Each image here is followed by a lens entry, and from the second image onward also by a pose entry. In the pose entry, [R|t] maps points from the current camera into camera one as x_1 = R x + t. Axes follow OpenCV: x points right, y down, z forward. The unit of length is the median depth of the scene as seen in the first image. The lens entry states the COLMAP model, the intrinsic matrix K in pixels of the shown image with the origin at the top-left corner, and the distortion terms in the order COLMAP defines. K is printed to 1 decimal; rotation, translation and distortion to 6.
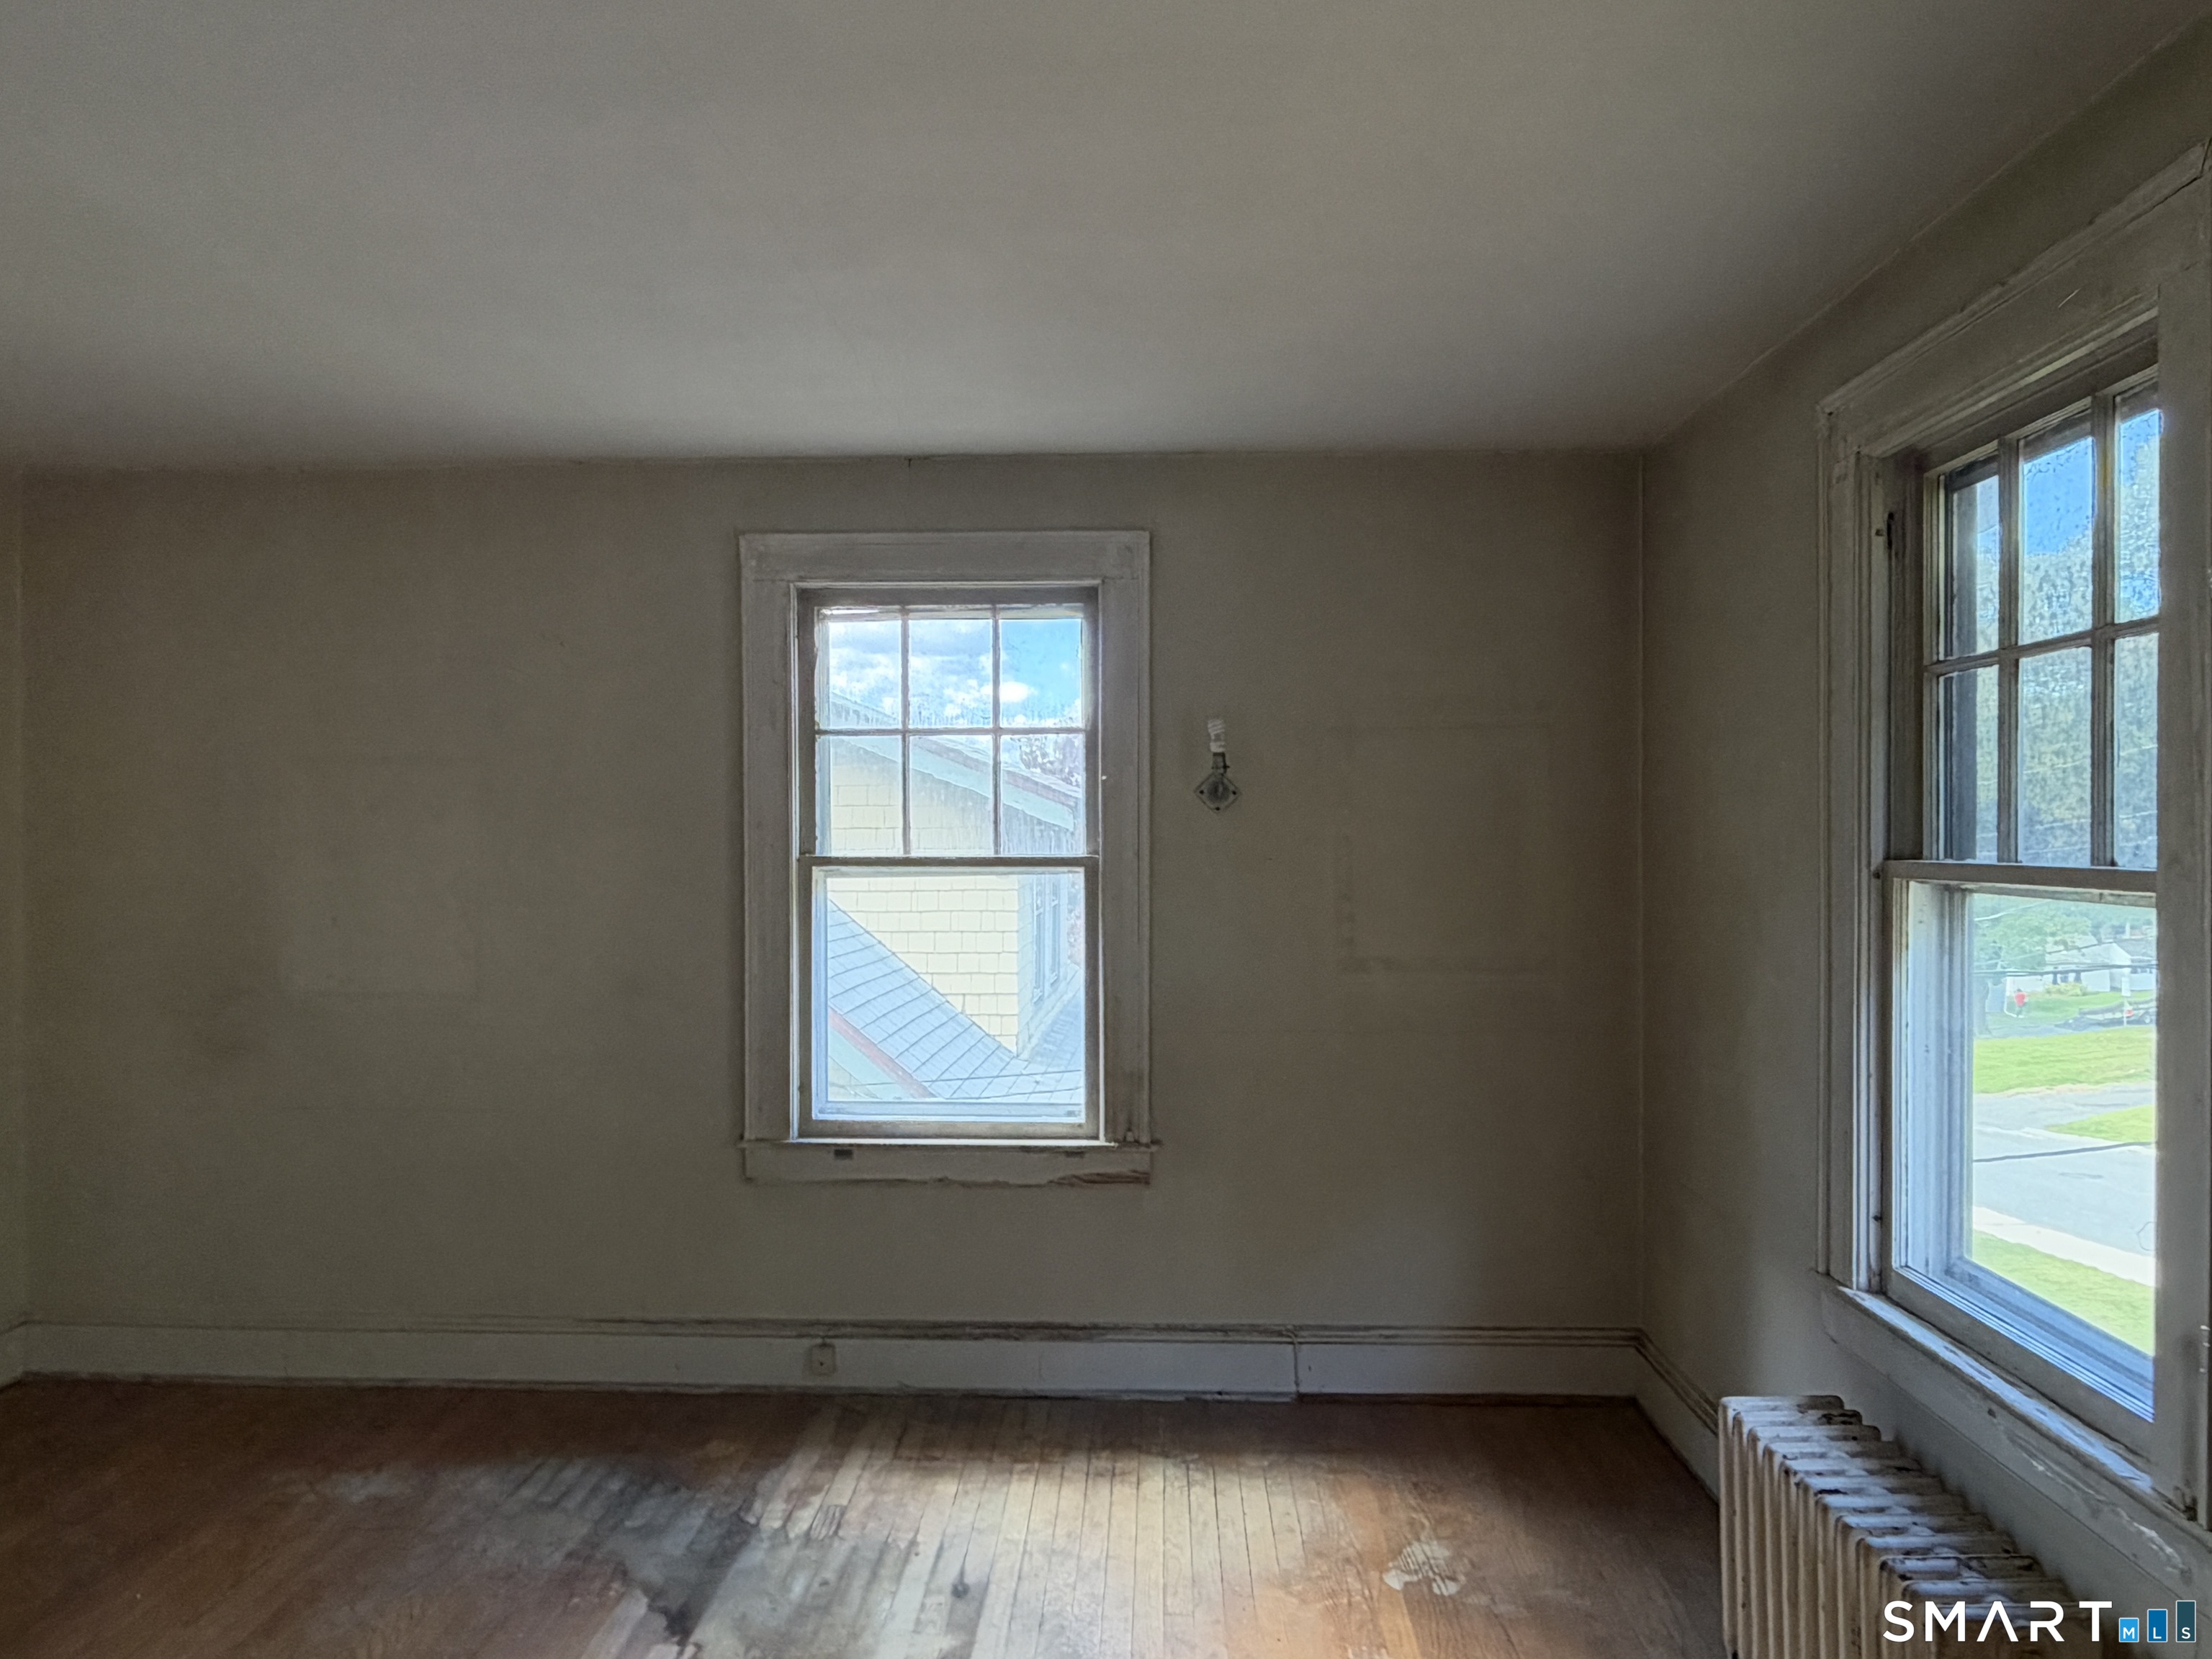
lens RADIAL K [[1565.6, 0, 1087.0], [0, 1565.6, 825.1], [0, 0, 1]] dist [-0.005622, 0.004750]
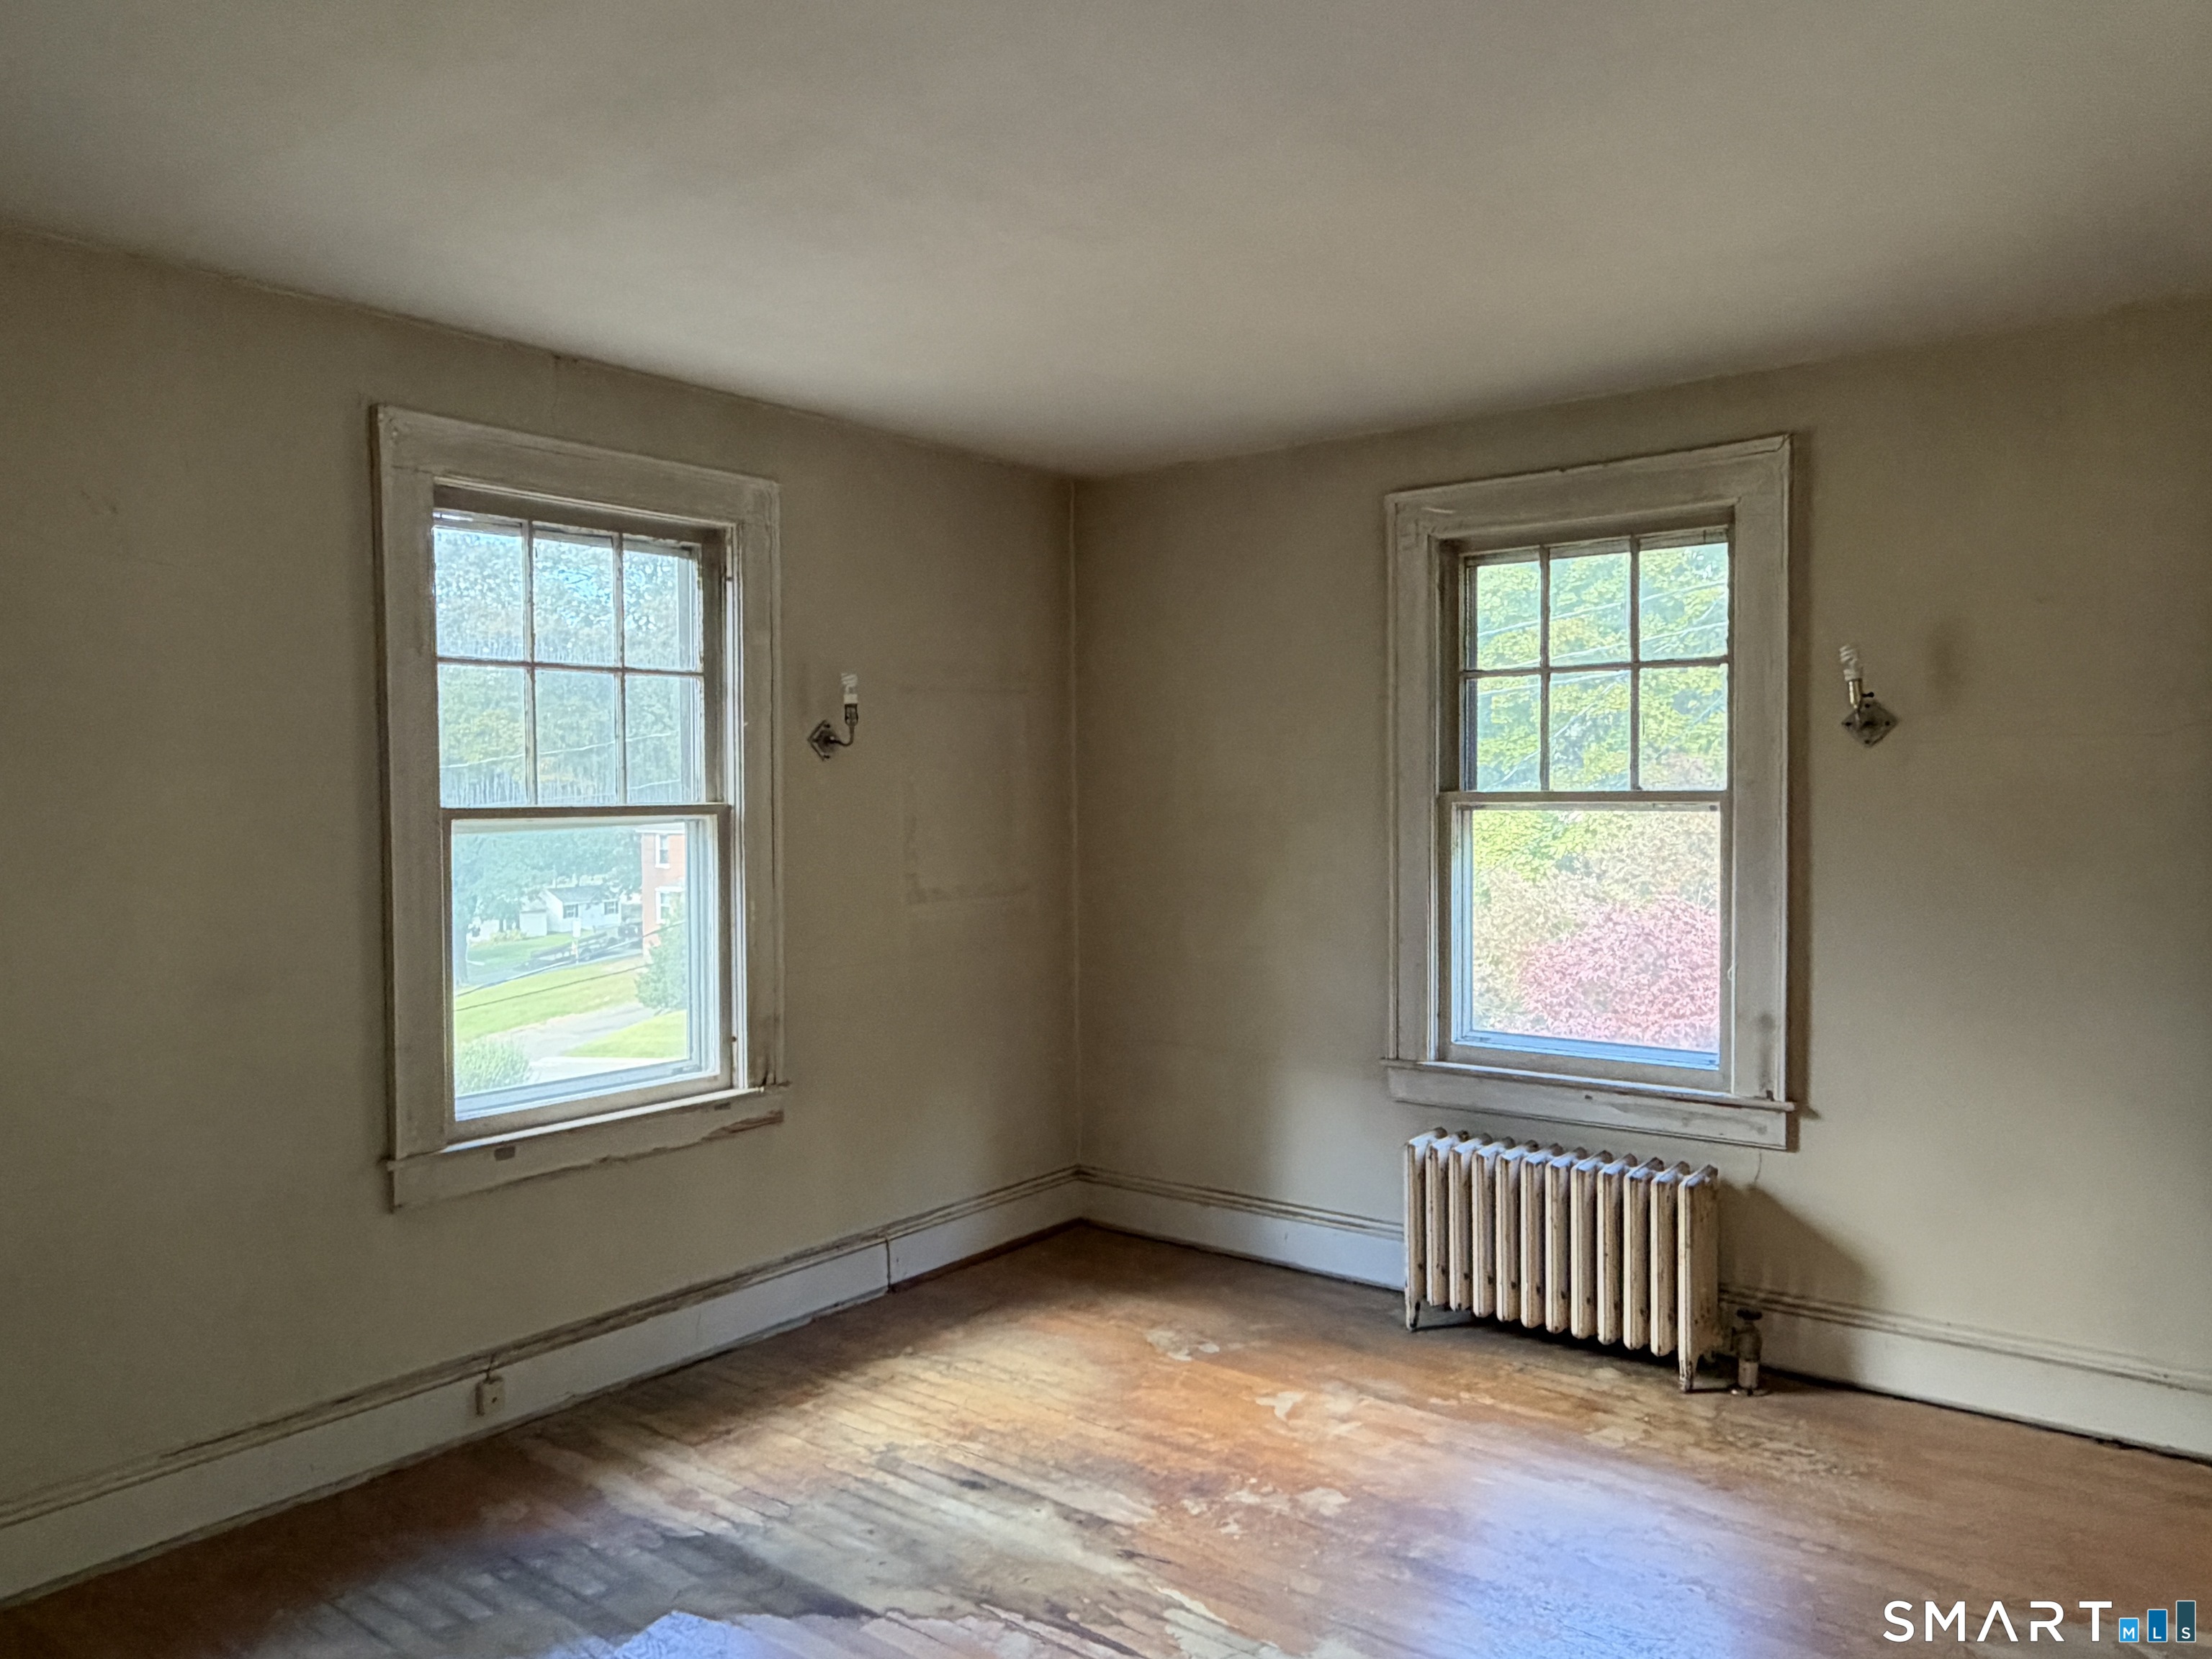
lens RADIAL K [[1565.6, 0, 1109.1], [0, 1565.6, 822.8], [0, 0, 1]] dist [-0.005622, 0.004750]
pose [[0.575083, -0.021766, 0.817805, -0.701731], [0.004850, 0.999719, 0.023197, 0.010825], [-0.818080, -0.009374, 0.575027, 0.247842]]
